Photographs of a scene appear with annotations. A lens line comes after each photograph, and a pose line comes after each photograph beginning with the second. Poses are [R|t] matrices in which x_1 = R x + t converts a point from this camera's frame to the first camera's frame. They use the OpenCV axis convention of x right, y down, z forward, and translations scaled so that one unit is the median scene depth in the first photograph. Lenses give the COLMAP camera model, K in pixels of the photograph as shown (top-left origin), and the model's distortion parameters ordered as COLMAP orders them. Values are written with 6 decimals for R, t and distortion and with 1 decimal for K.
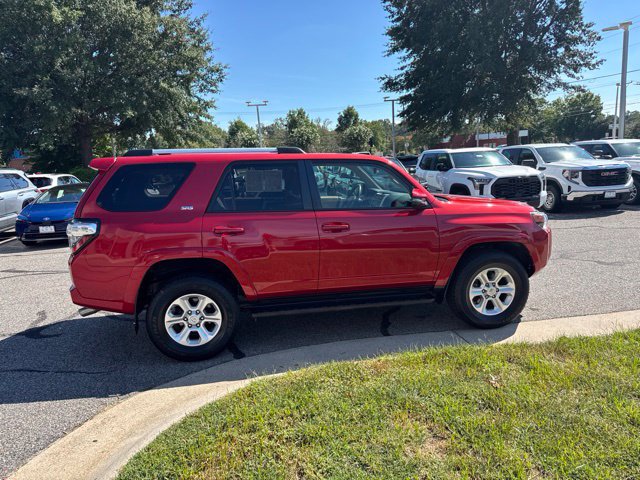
lens RADIAL K [[484.5, 0, 320.0], [0, 484.5, 240.0], [0, 0, 1]] dist [-0.000473, -0.007514]
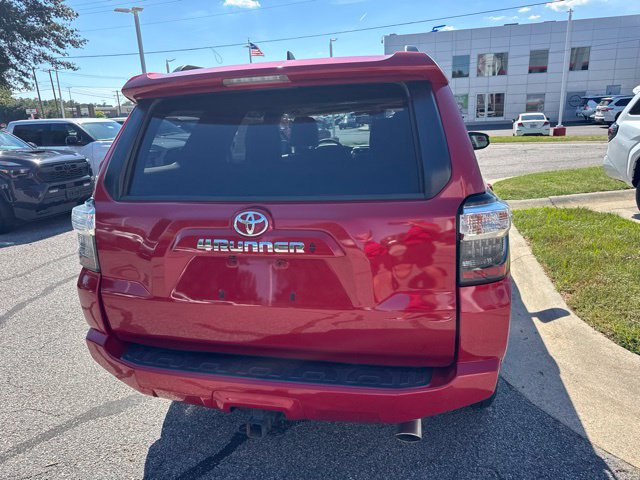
lens RADIAL K [[453.8, 0, 320.0], [0, 453.8, 240.0], [0, 0, 1]] dist [0.049048, -0.054206]
pose [[0.354407, -0.206356, 0.912038, -0.202102], [0.177596, 0.972448, 0.151012, -0.019030], [-0.918072, 0.108454, 0.381290, 0.214635]]
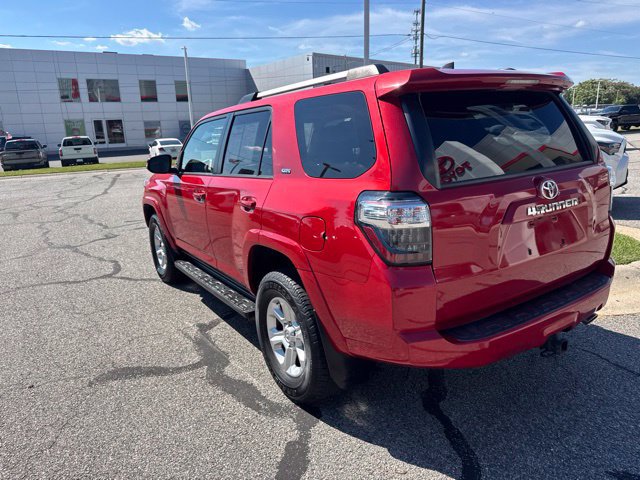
lens RADIAL K [[453.8, 0, 320.0], [0, 453.8, 240.0], [0, 0, 1]] dist [0.049048, -0.054206]
pose [[-0.426454, -0.147992, 0.892320, -0.204929], [0.209528, 0.943527, 0.256621, -0.038594], [-0.879906, 0.296403, -0.371362, 0.343551]]
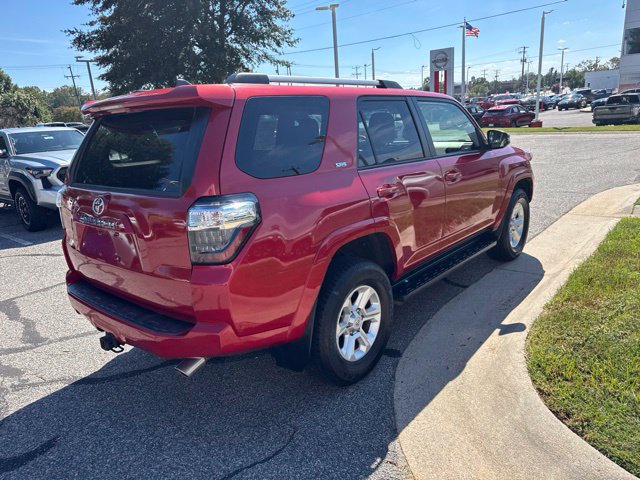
lens RADIAL K [[453.8, 0, 326.8], [0, 453.8, 249.7], [0, 0, 1]] dist [0.059238, -0.053472]
pose [[0.734603, -0.189407, 0.651524, -0.169115], [0.137556, 0.981880, 0.130349, -0.008059], [-0.664407, -0.006133, 0.747346, 0.127287]]
